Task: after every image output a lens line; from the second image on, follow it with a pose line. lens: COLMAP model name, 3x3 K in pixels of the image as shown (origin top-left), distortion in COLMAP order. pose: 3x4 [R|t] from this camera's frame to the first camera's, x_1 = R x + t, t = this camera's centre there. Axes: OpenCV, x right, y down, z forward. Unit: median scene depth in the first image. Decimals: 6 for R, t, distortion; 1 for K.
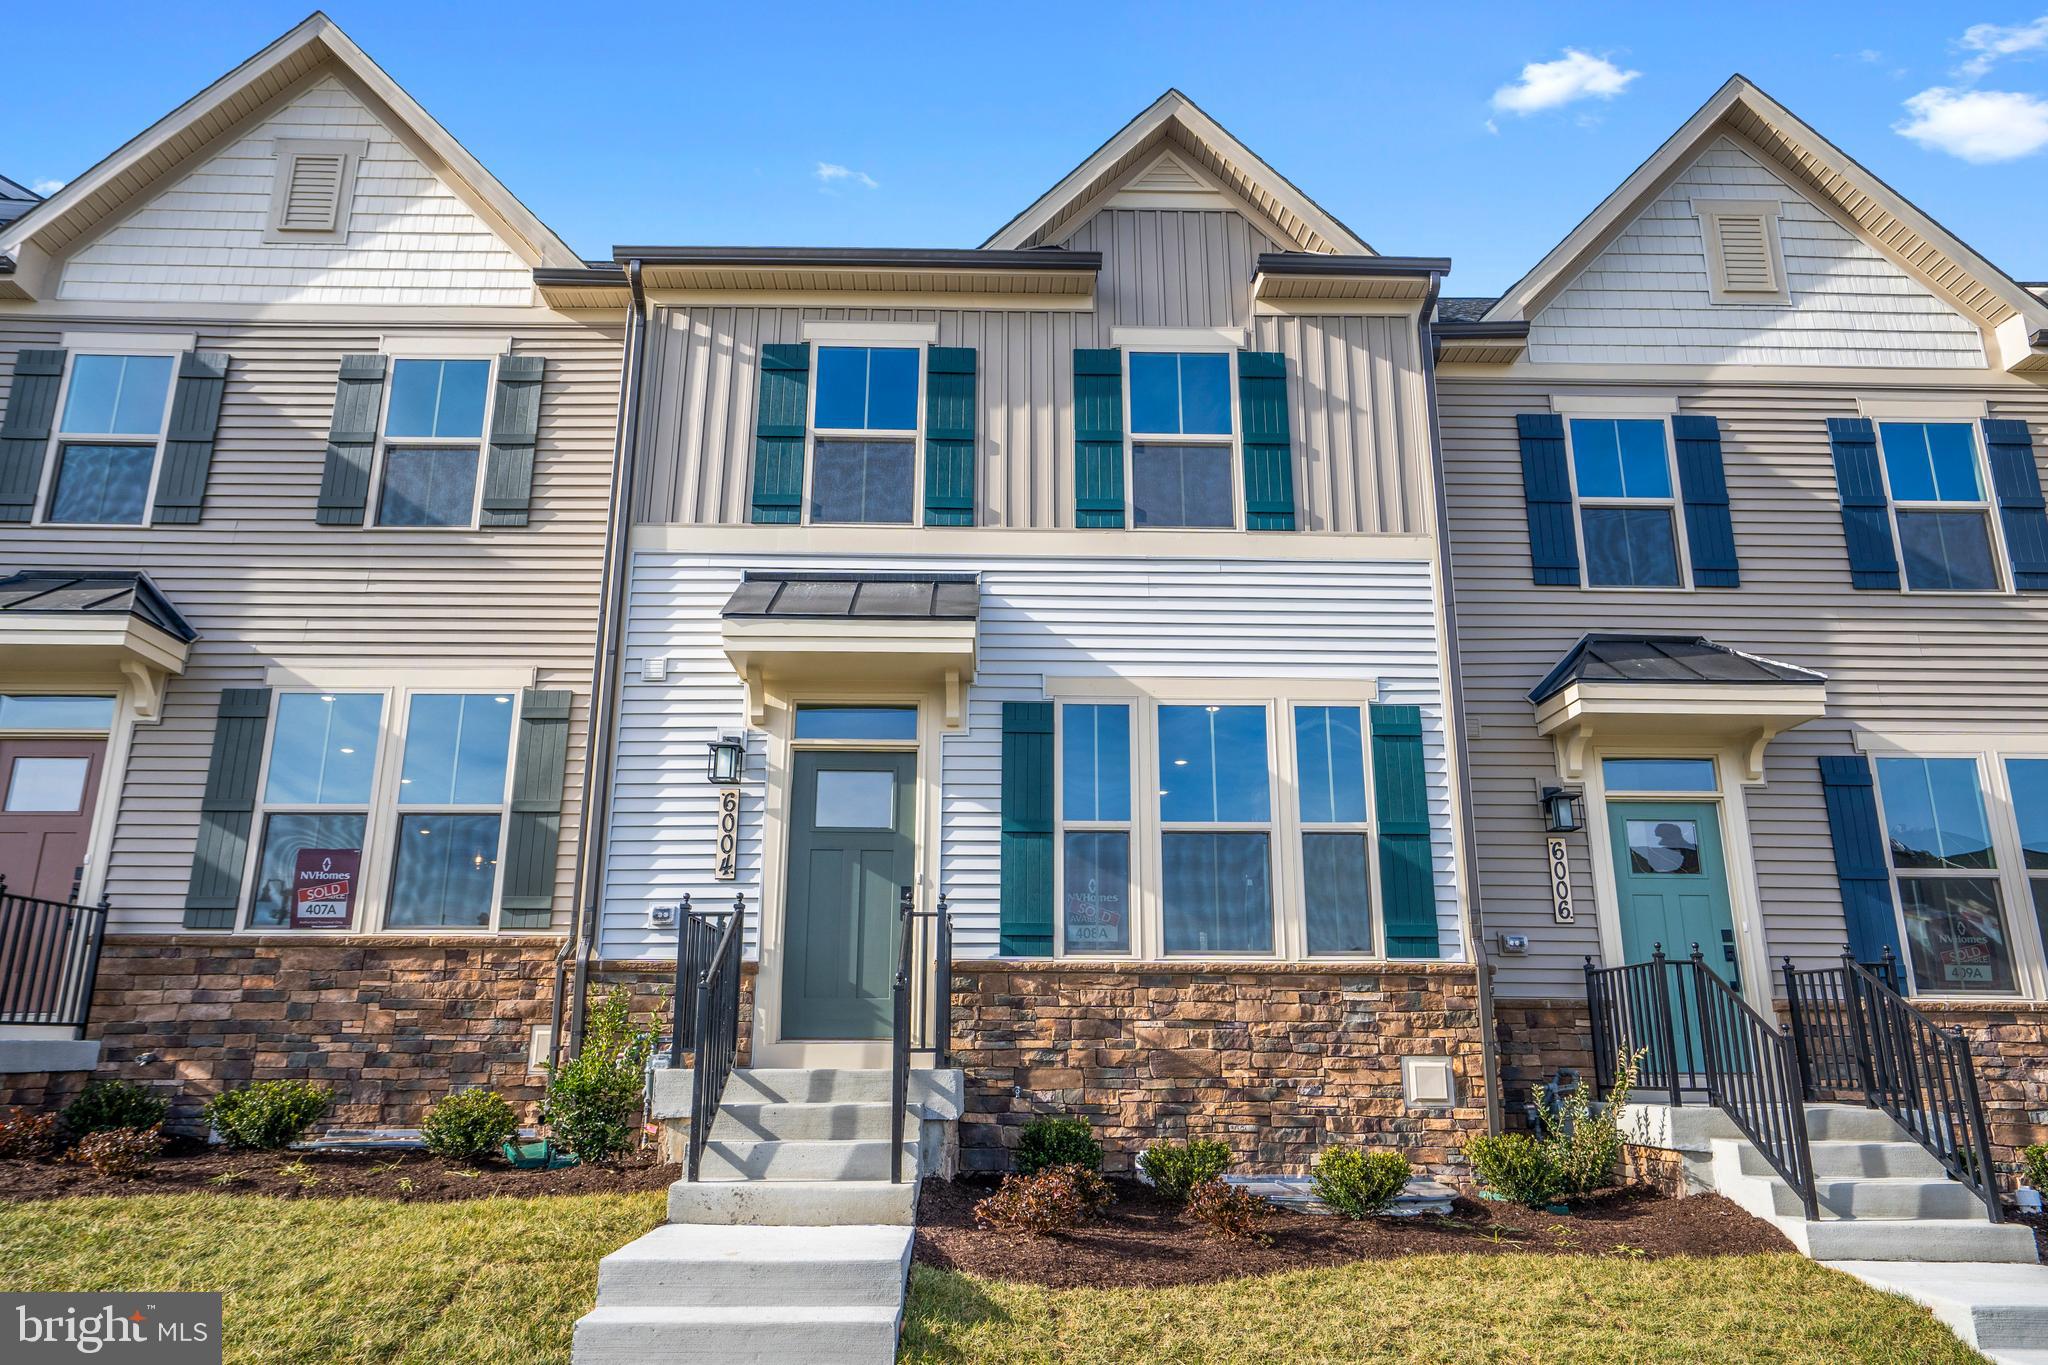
lens RADIAL K [[1359.2, 0, 1025.4], [0, 1359.2, 691.2], [0, 0, 1]] dist [0.016262, 0.011686]
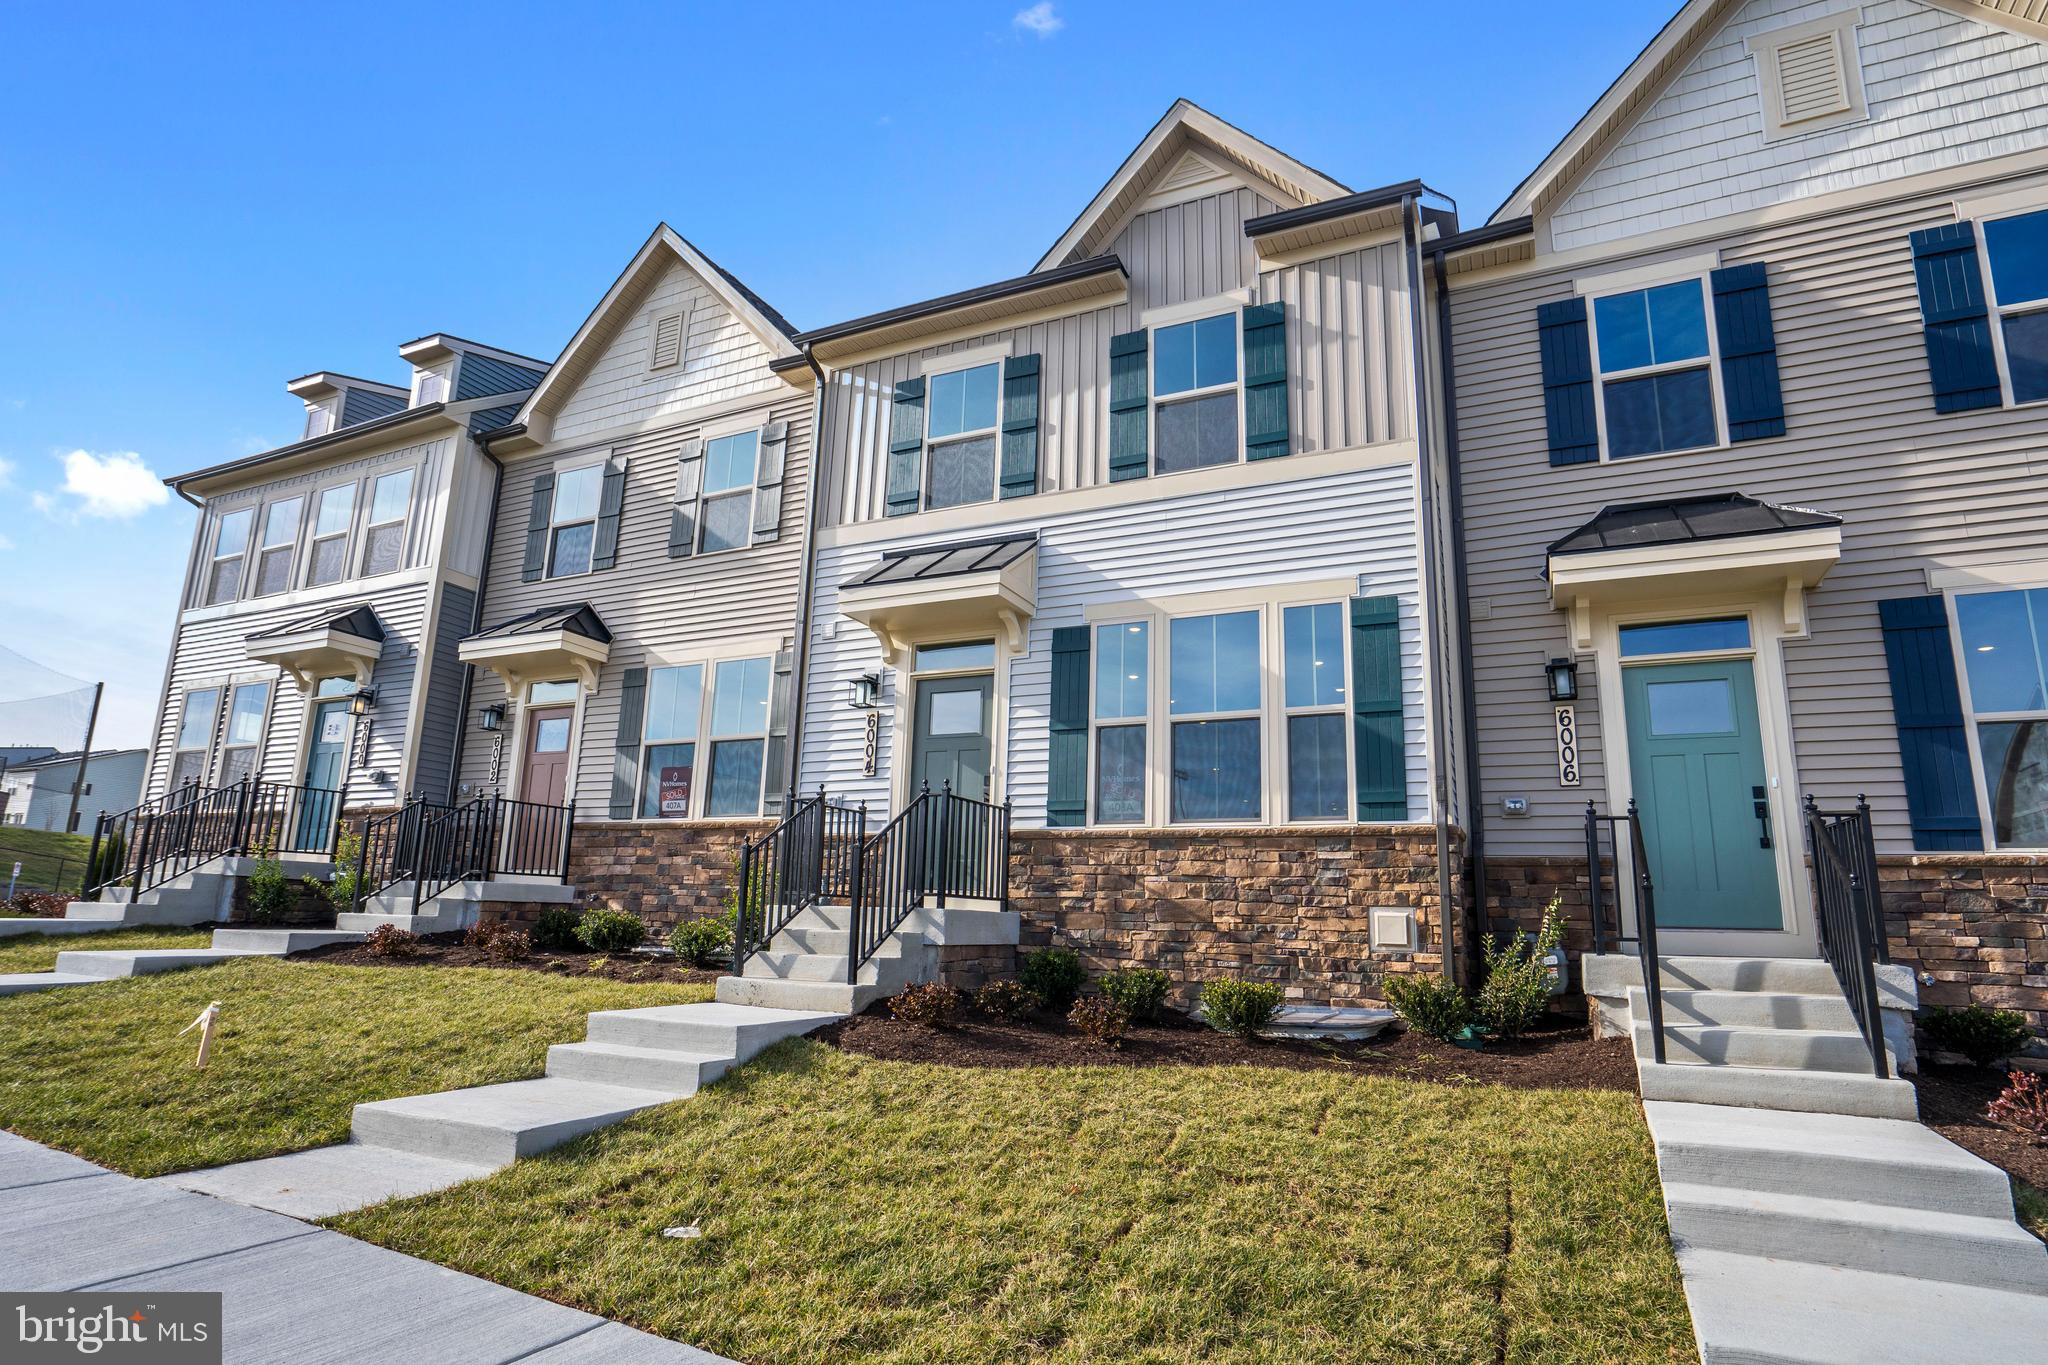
lens RADIAL K [[1104.6, 0, 1030.8], [0, 1104.6, 678.3], [0, 0, 1]] dist [-0.004781, 0.012540]
pose [[0.892367, -0.079126, -0.444321, 0.403250], [0.096954, 0.995135, 0.017505, 0.031754], [0.440774, -0.058700, 0.895697, 0.058348]]
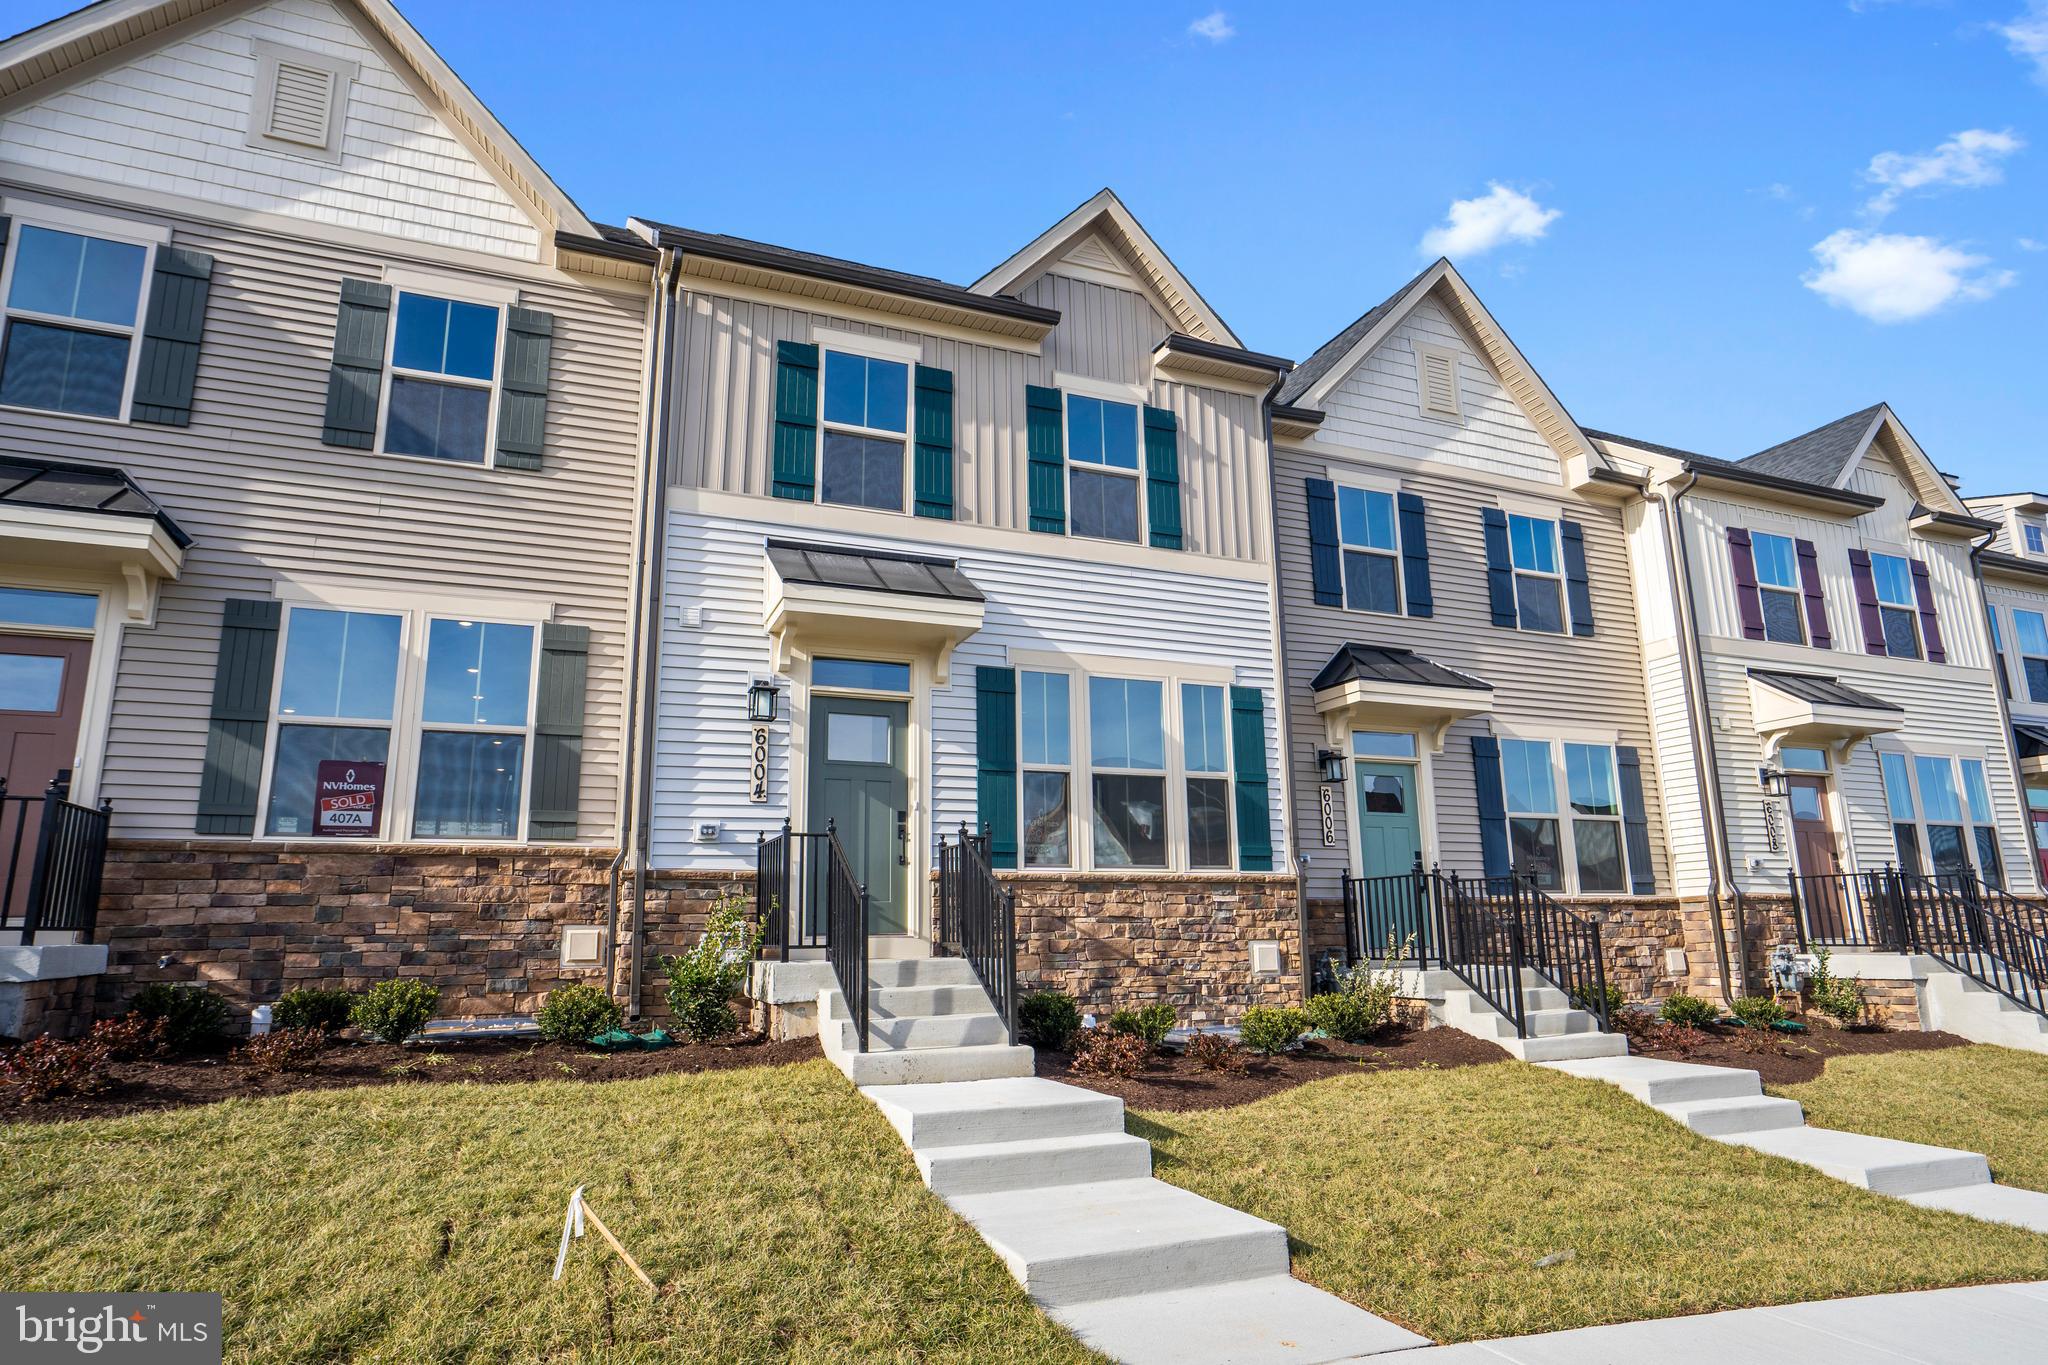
lens RADIAL K [[1167.9, 0, 1027.7], [0, 1167.9, 687.2], [0, 0, 1]] dist [0.002459, 0.011327]
pose [[0.932718, 0.061001, 0.355411, -0.338721], [-0.080385, 0.995960, 0.040016, -0.018526], [-0.351534, -0.065893, 0.933853, -0.019147]]
